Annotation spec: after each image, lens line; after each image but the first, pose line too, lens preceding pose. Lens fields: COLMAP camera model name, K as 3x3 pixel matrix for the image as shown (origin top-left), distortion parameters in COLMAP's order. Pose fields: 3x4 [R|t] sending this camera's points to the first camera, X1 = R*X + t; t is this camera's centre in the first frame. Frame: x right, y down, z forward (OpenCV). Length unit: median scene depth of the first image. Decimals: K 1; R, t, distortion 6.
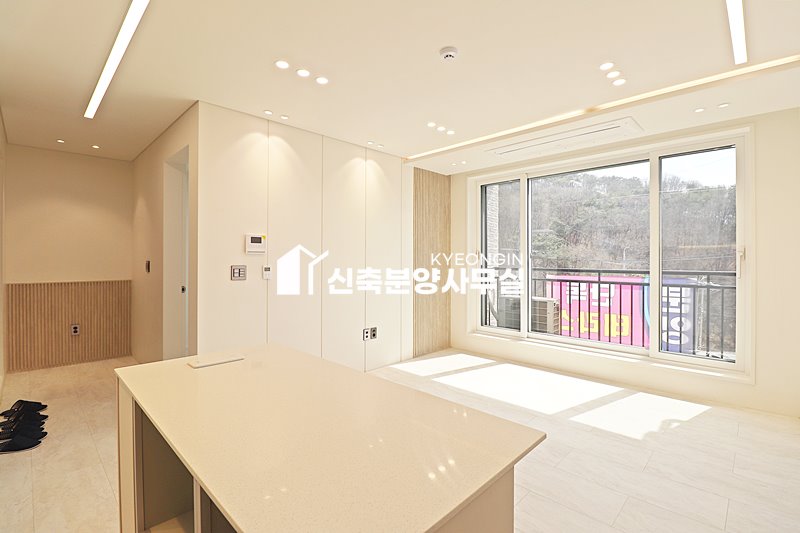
lens RADIAL K [[370.7, 0, 398.3], [0, 370.7, 255.5], [0, 0, 1]] dist [-0.002644, -0.011580]
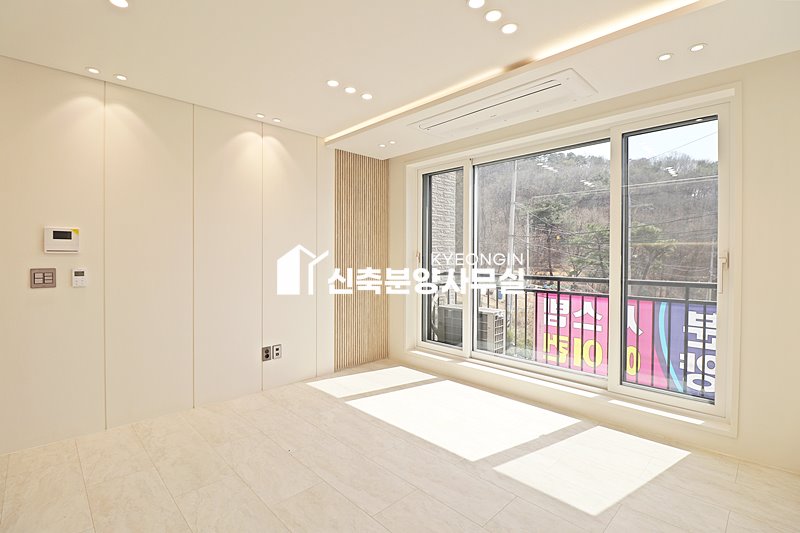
lens RADIAL K [[370.7, 0, 398.2], [0, 370.7, 261.7], [0, 0, 1]] dist [-0.002644, -0.011580]
pose [[0.999928, 0.011978, 0.000773, 0.214761], [-0.011988, 0.999812, 0.015245, -0.003939], [-0.000590, -0.015253, 0.999883, 0.198938]]
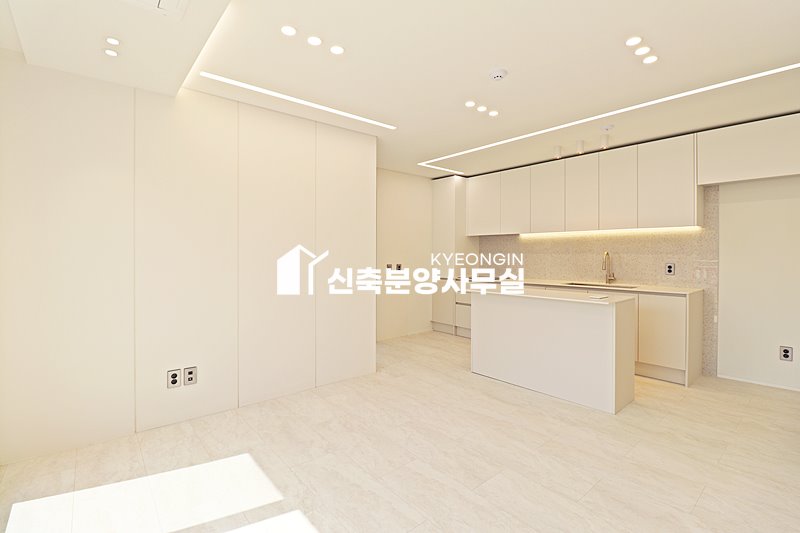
lens RADIAL K [[370.7, 0, 401.5], [0, 370.7, 253.7], [0, 0, 1]] dist [-0.002644, -0.011580]
pose [[-0.998051, 0.009201, 0.061720, 0.177517], [0.008982, 0.999952, -0.003840, -0.000525], [-0.061753, -0.003278, -0.998086, 1.171015]]
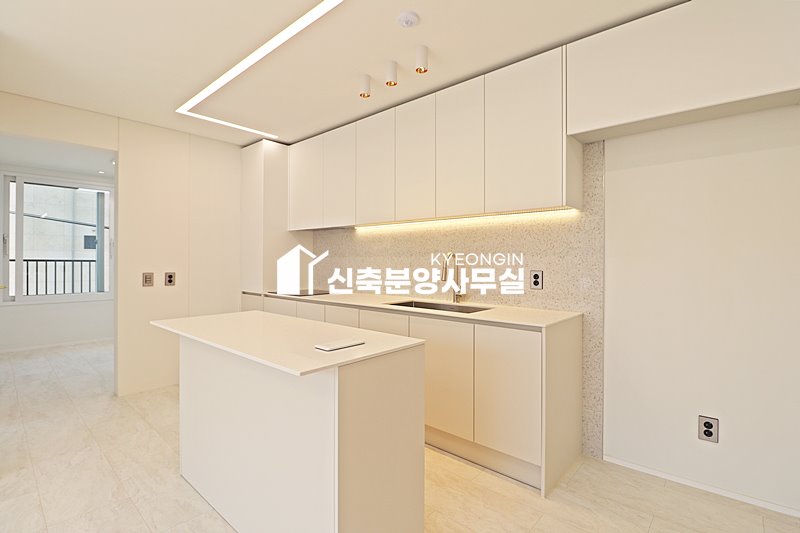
lens RADIAL K [[370.7, 0, 408.3], [0, 370.7, 255.8], [0, 0, 1]] dist [-0.002644, -0.011580]
pose [[-0.996395, 0.008698, -0.084384, -0.197667], [0.009687, 0.999889, -0.011321, 0.008772], [0.084276, -0.012097, -0.996369, 0.755768]]
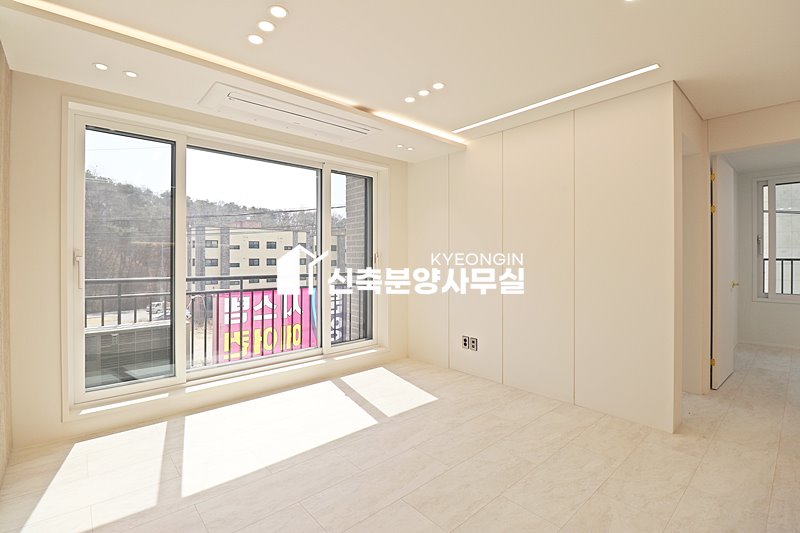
lens RADIAL K [[370.7, 0, 398.0], [0, 370.7, 257.8], [0, 0, 1]] dist [-0.002644, -0.011580]
pose [[0.043602, 0.008171, 0.999016, -0.345410], [-0.002147, 0.999965, -0.008085, 0.003614], [-0.999047, -0.001792, 0.043618, 0.676954]]
